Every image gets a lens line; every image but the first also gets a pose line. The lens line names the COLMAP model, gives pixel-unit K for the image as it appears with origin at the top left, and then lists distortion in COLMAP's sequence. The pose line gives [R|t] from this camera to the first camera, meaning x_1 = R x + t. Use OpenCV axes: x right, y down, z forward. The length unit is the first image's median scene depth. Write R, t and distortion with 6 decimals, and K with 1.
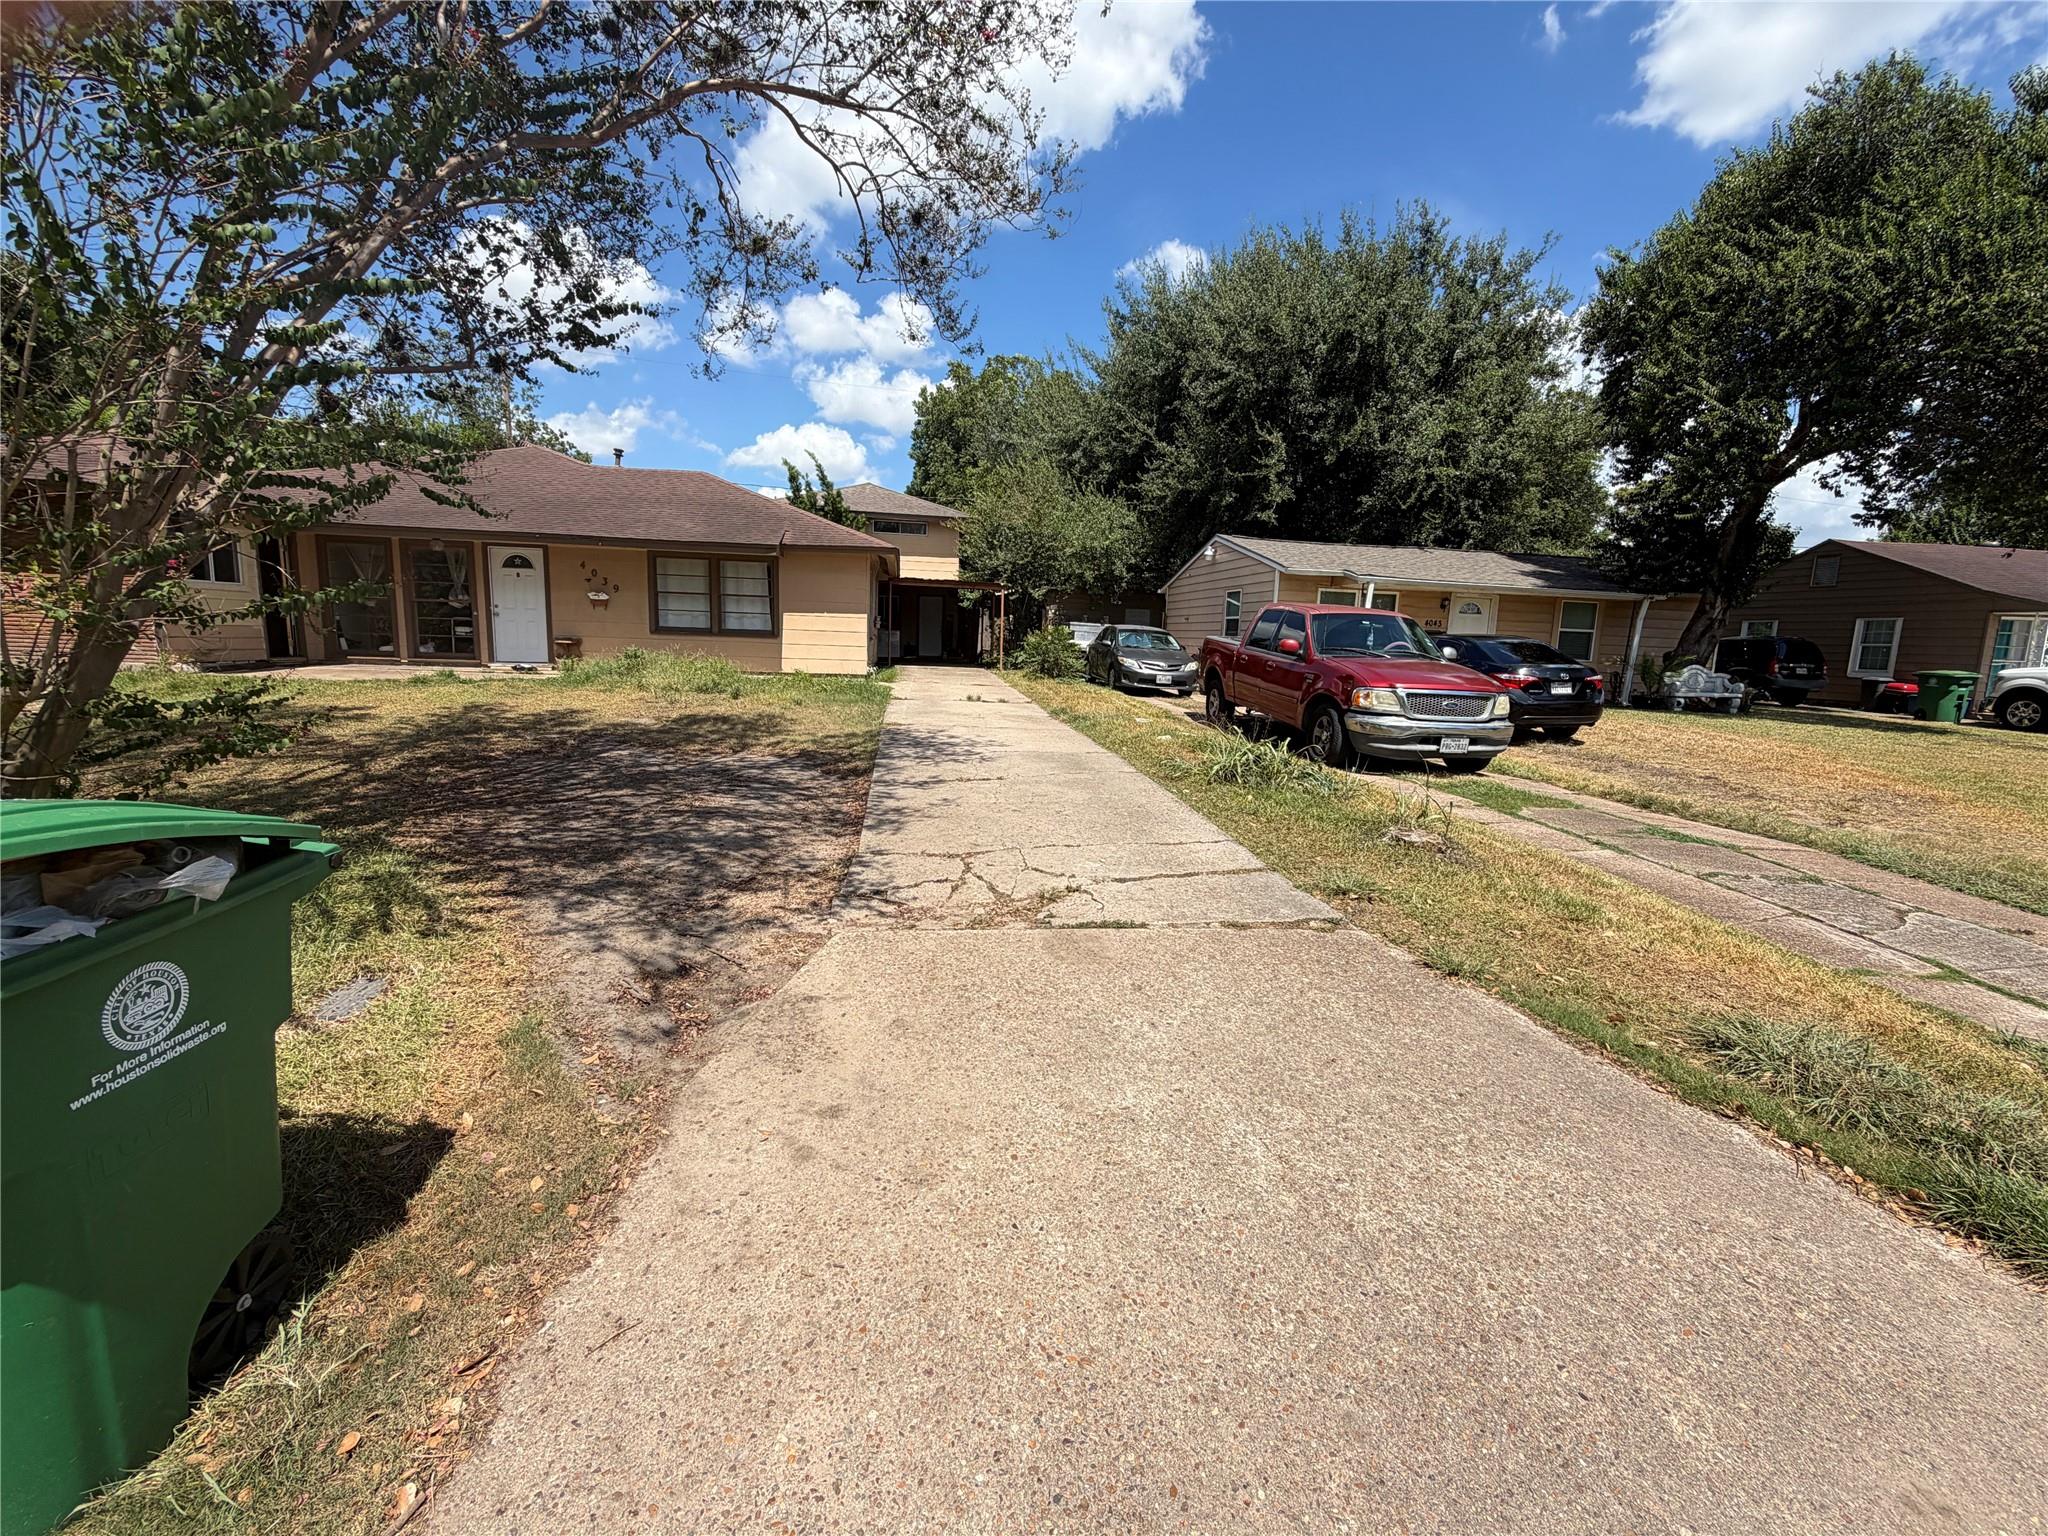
lens RADIAL K [[823.3, 0, 1023.3], [0, 823.3, 772.3], [0, 0, 1]] dist [0.002630, 0.000056]
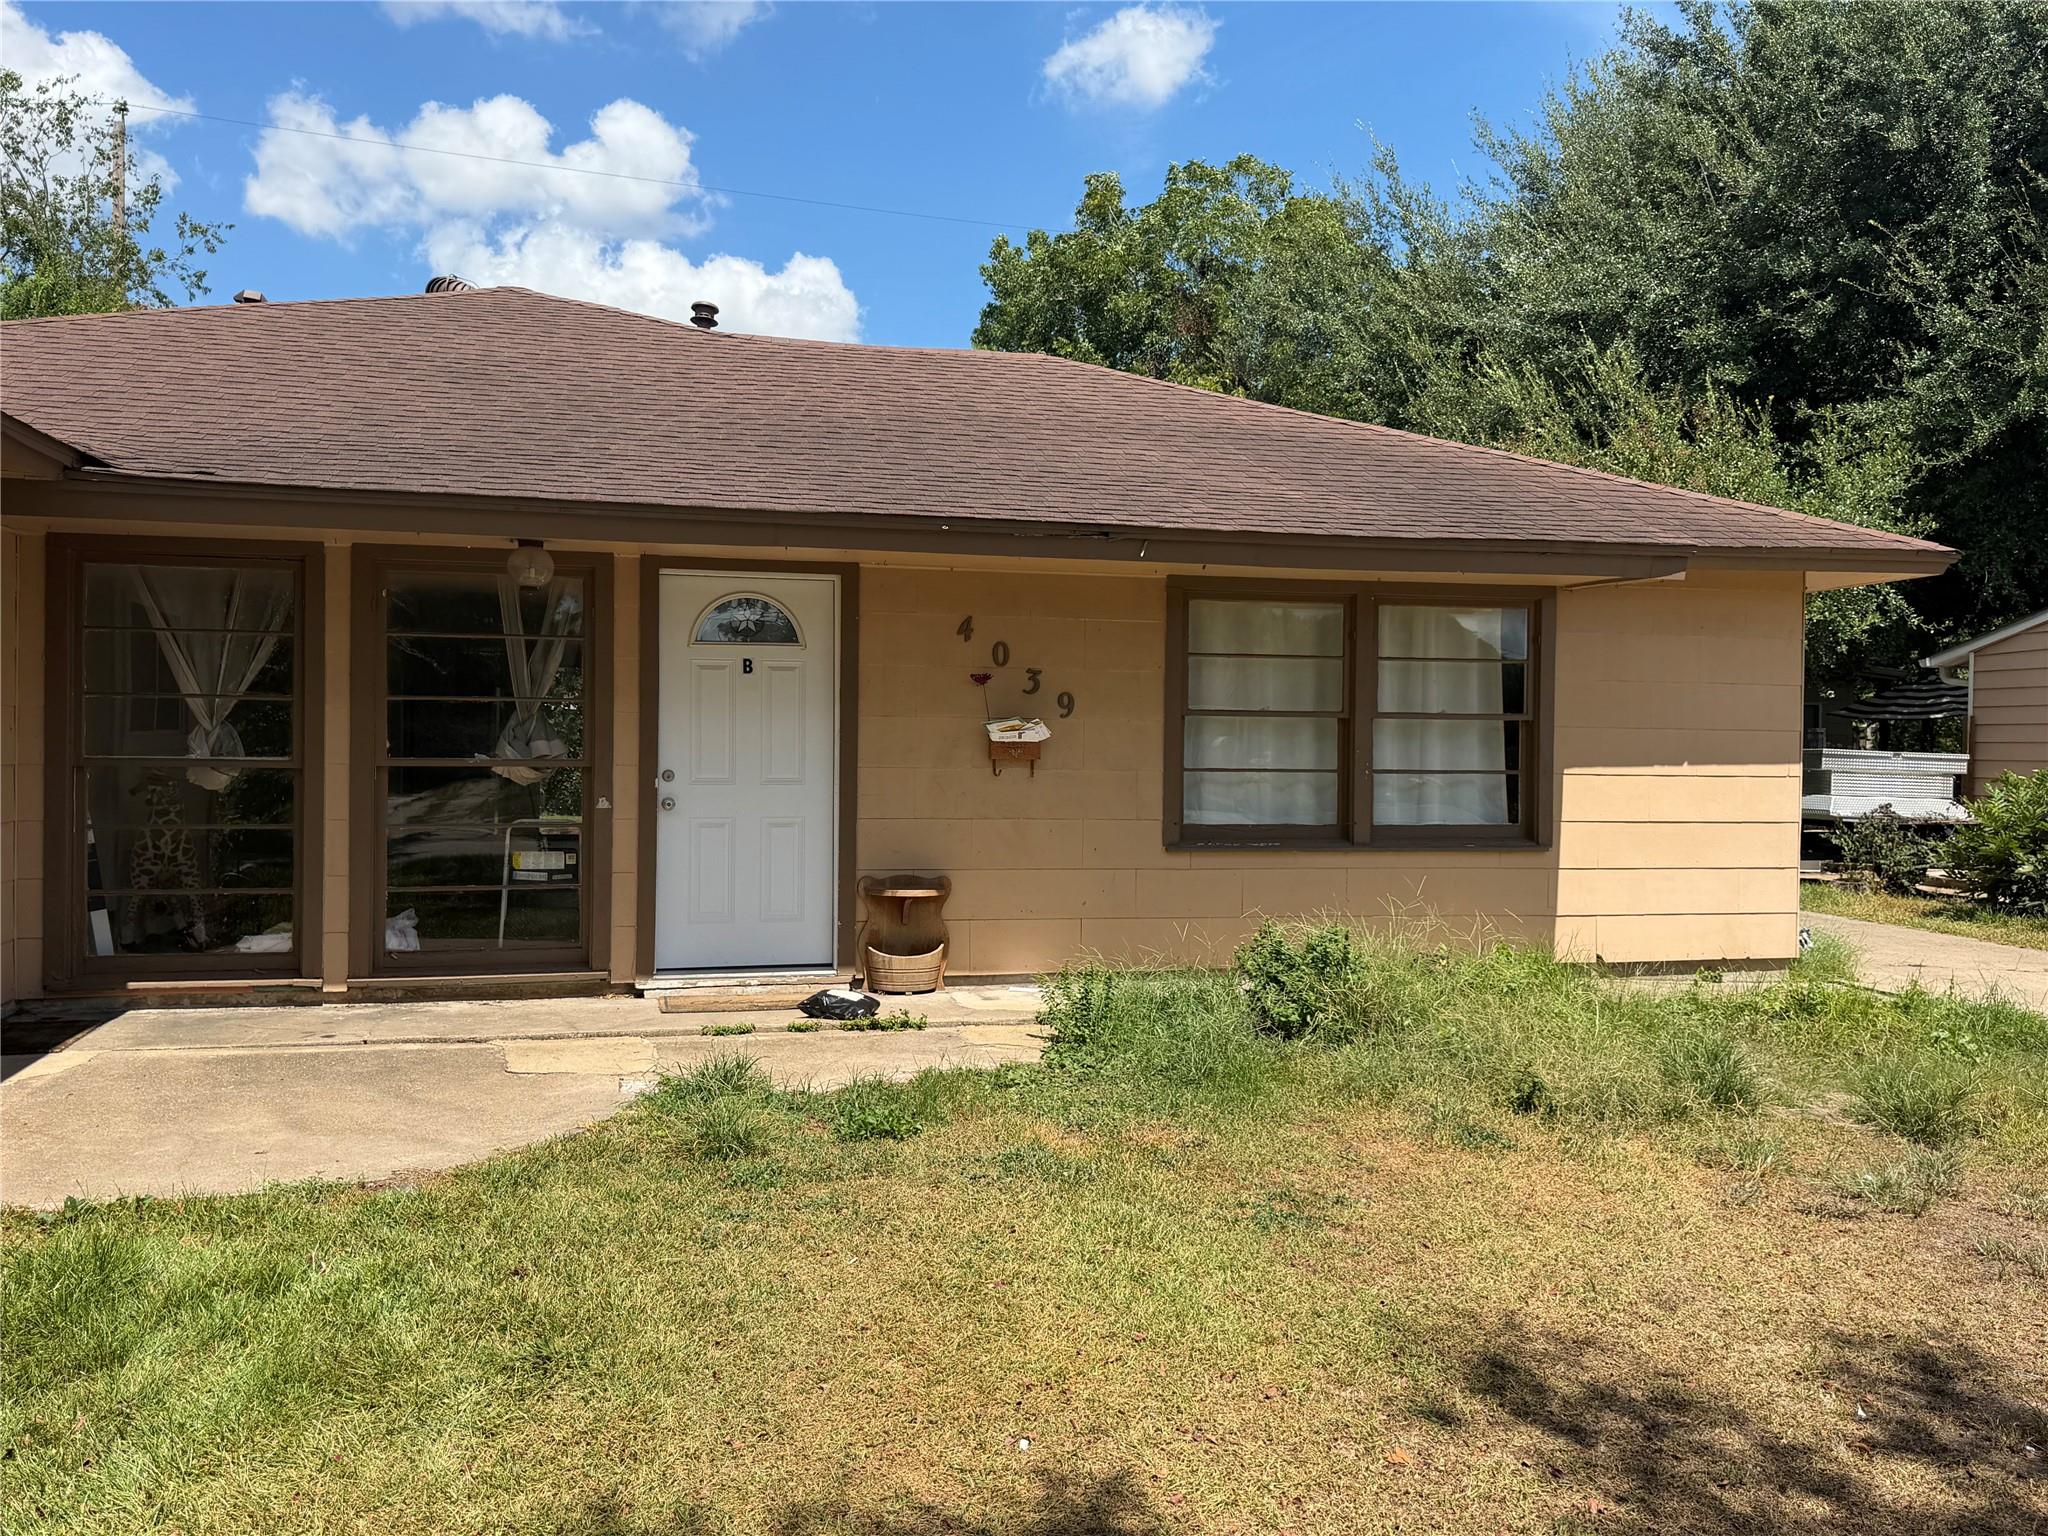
lens RADIAL K [[1669.7, 0, 1023.8], [0, 1669.7, 762.6], [0, 0, 1]] dist [0.049518, 0.001080]
pose [[0.994379, -0.026157, 0.102596, -0.565954], [0.042273, 0.986500, -0.158212, -0.107865], [-0.097073, 0.161660, 0.982061, 0.416521]]
